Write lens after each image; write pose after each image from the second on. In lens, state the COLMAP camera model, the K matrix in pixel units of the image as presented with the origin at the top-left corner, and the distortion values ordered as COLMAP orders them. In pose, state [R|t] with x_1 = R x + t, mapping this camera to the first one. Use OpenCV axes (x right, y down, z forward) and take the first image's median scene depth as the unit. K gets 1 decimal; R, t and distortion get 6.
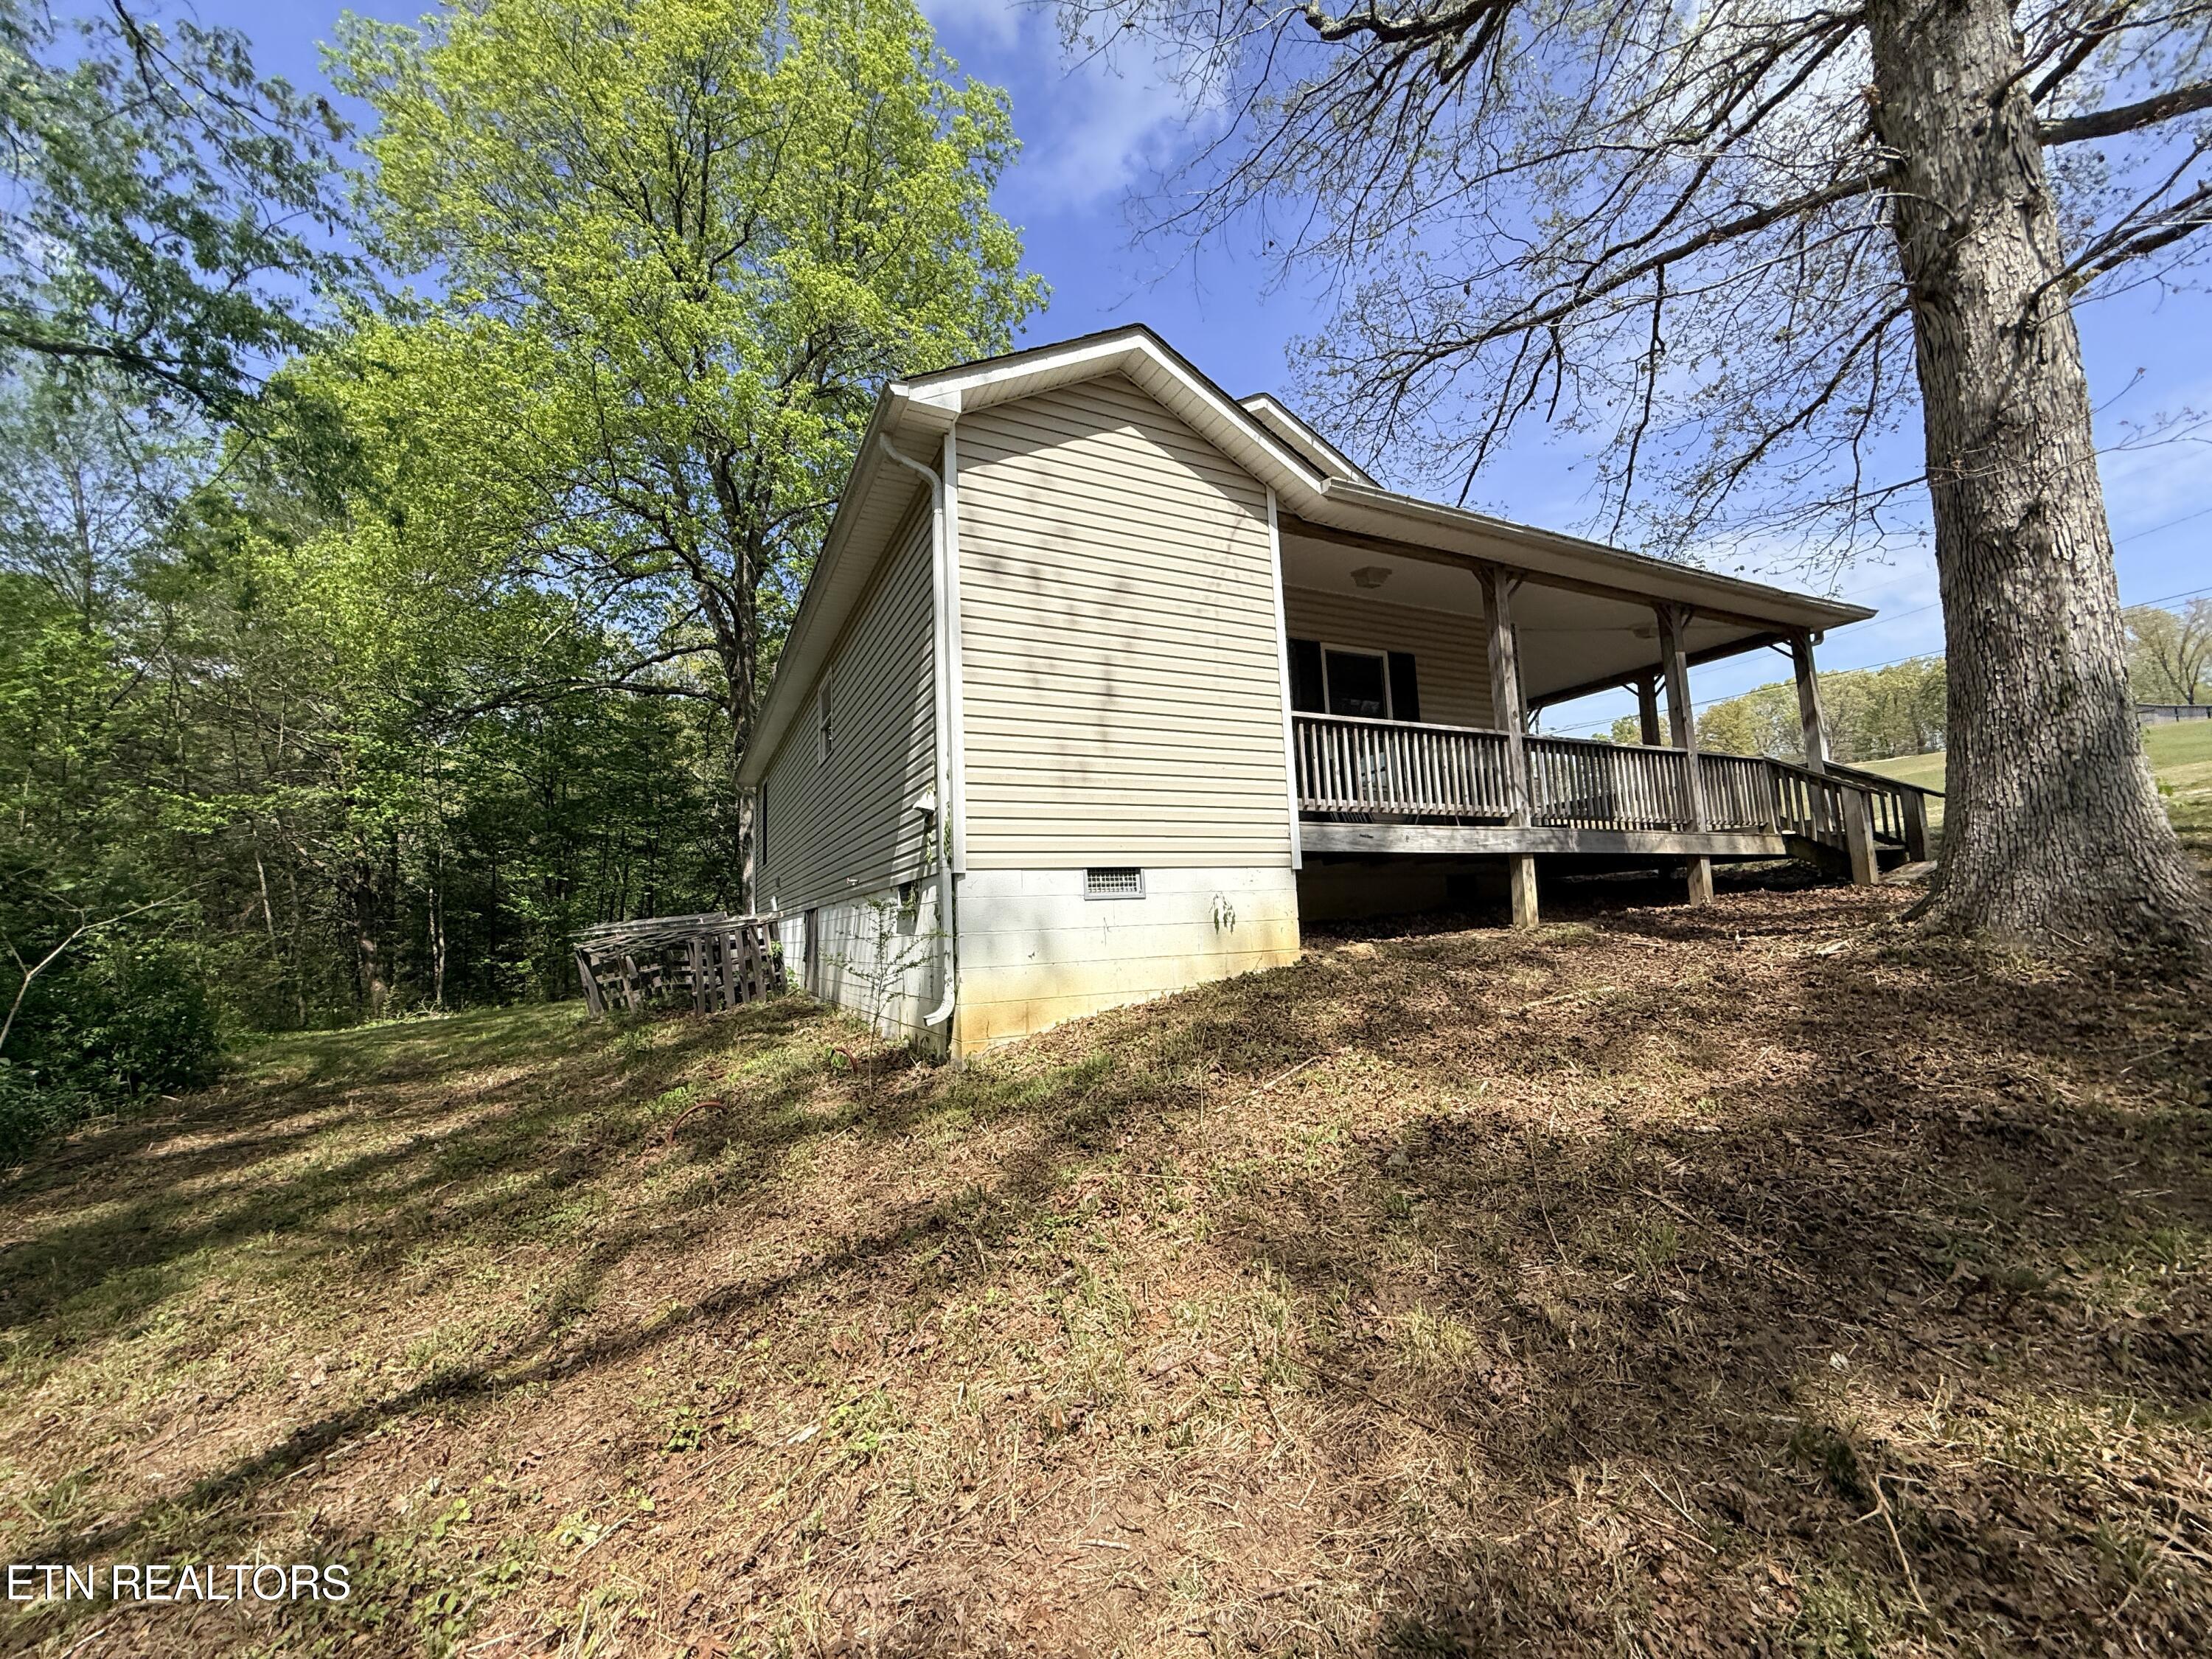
lens RADIAL K [[890.8, 0, 1118.5], [0, 890.8, 832.0], [0, 0, 1]] dist [0.002107, -0.000036]
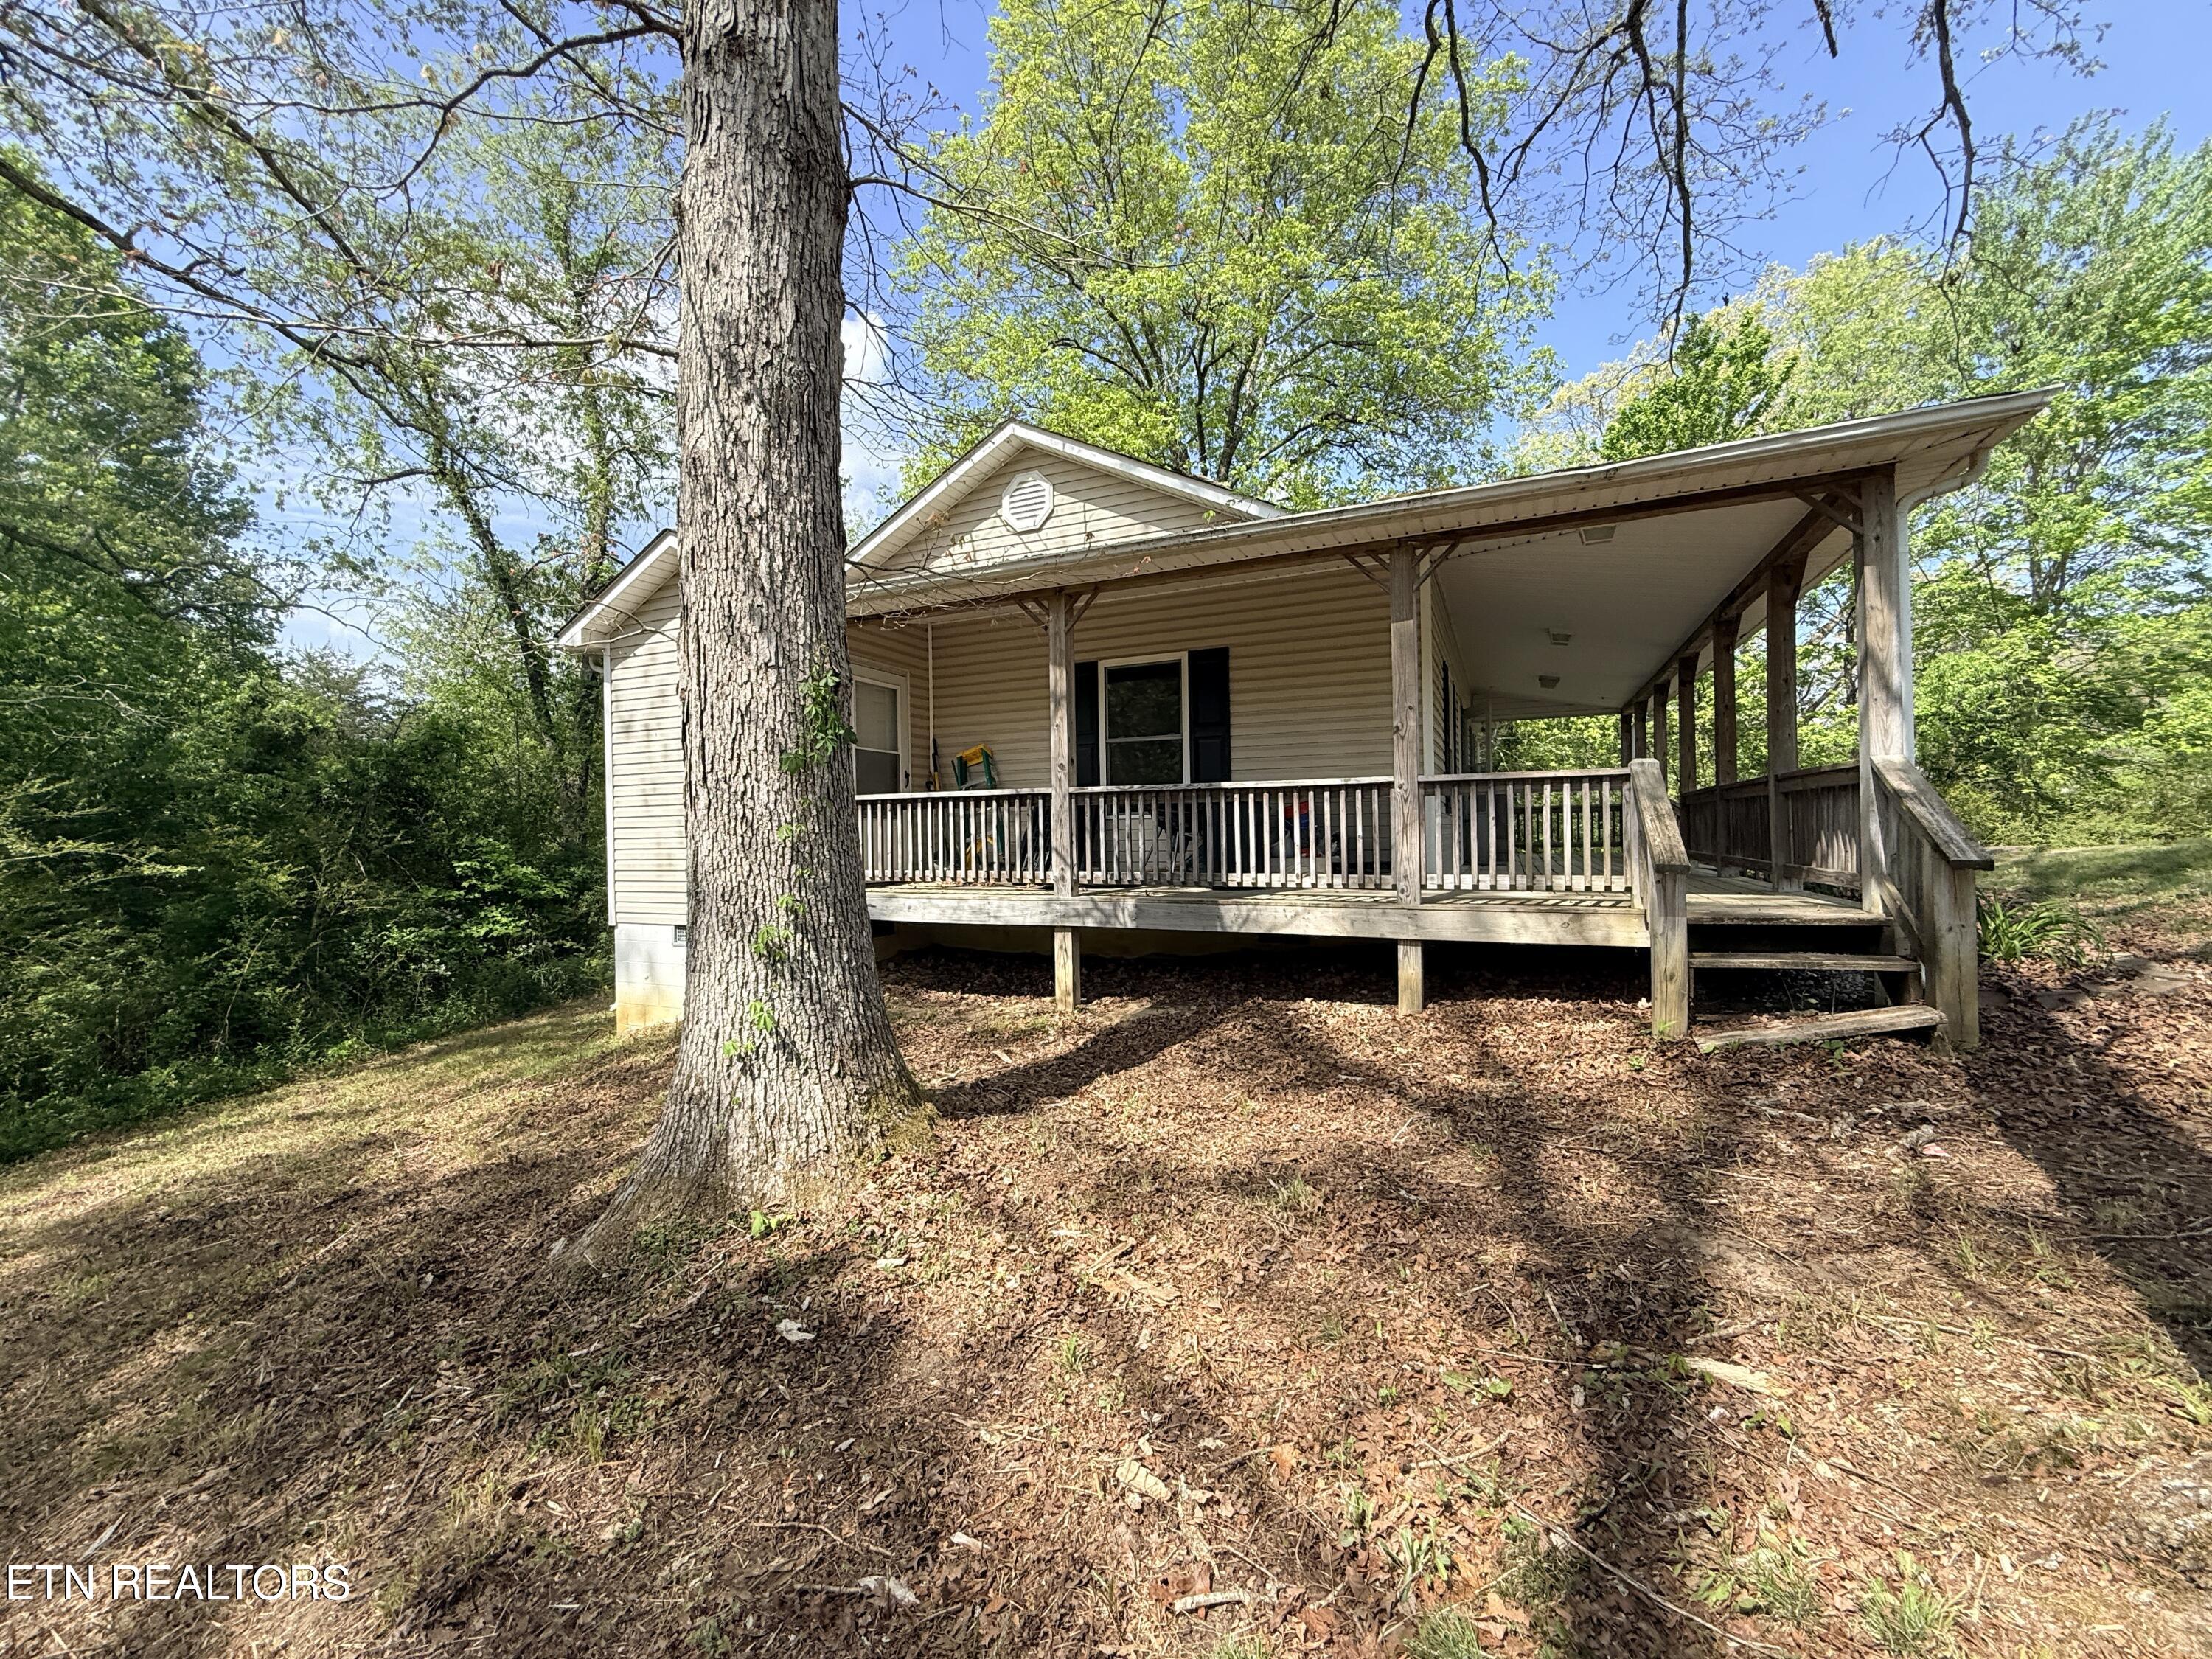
lens RADIAL K [[882.7, 0, 1104.8], [0, 882.7, 833.2], [0, 0, 1]] dist [-0.000110, -0.000152]
pose [[0.626825, 0.037760, -0.778244, 1.173279], [0.077464, 0.990856, 0.110468, -0.163278], [0.775299, -0.129530, 0.618169, 0.489983]]
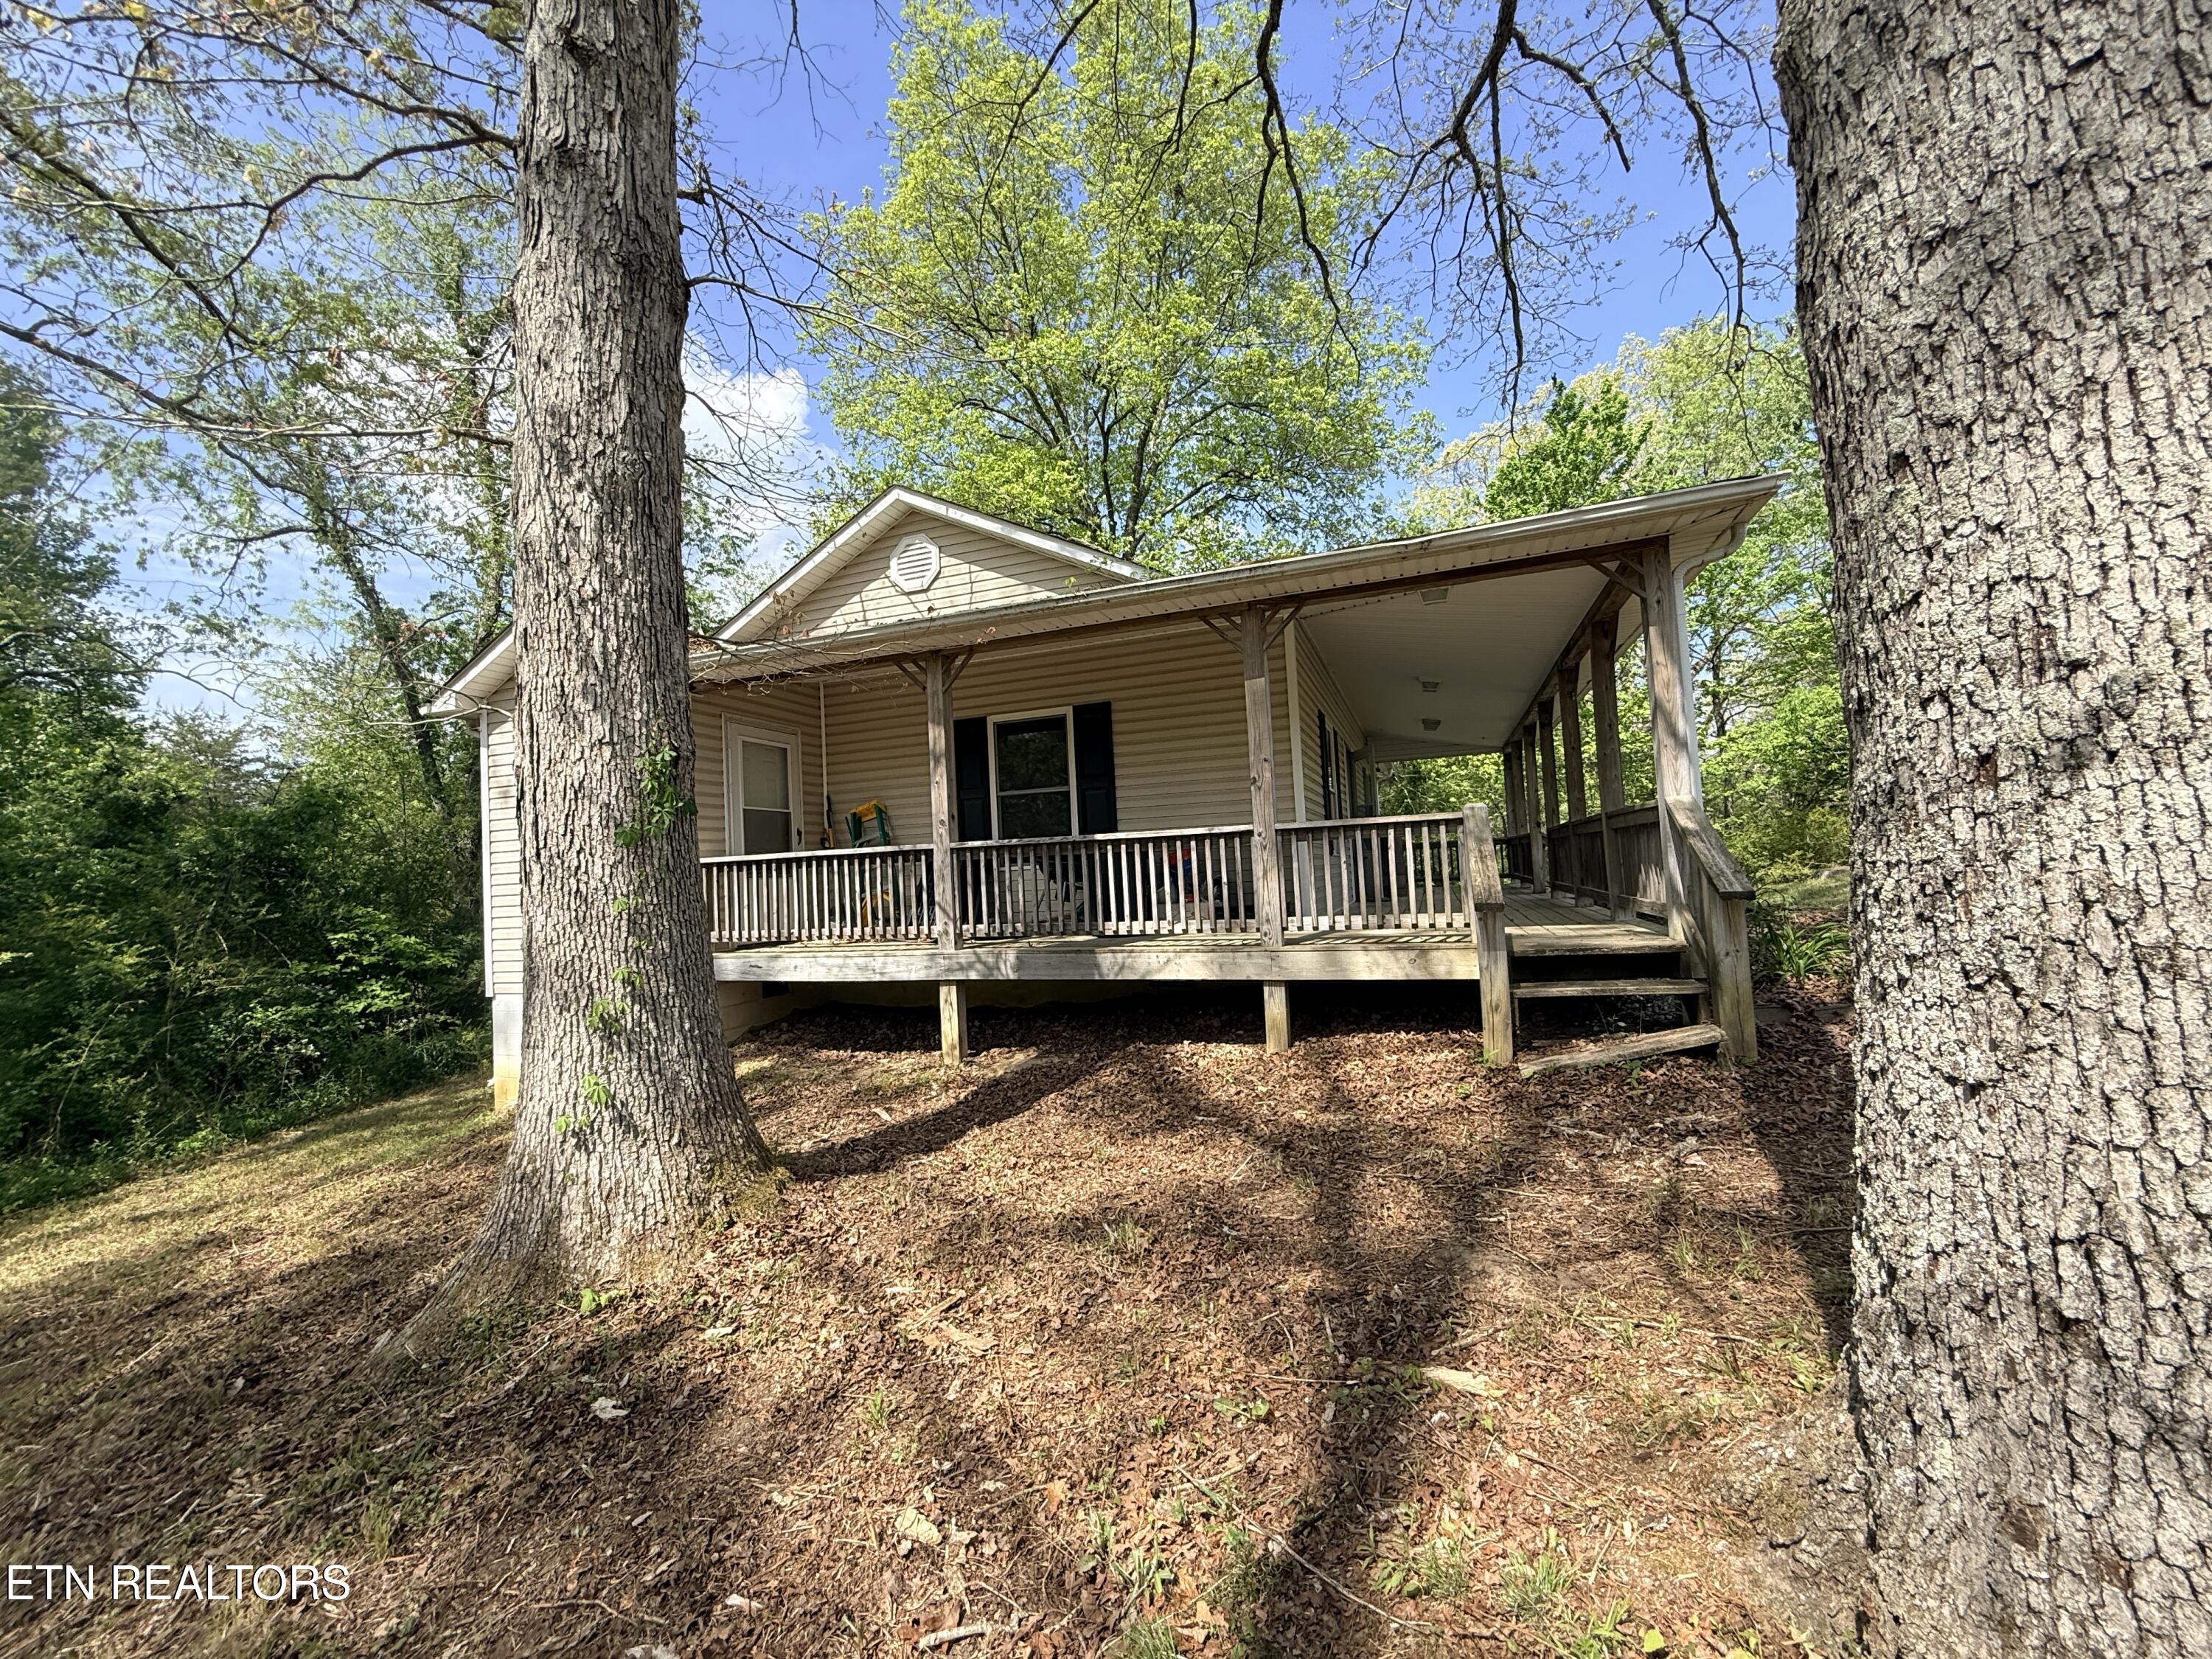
lens RADIAL K [[882.7, 0, 1104.8], [0, 882.7, 833.2], [0, 0, 1]] dist [-0.000110, -0.000152]
pose [[0.683267, -0.019273, -0.729915, 1.226919], [0.101391, 0.992471, 0.068705, -0.169525], [0.723095, -0.120951, 0.680077, 0.517438]]
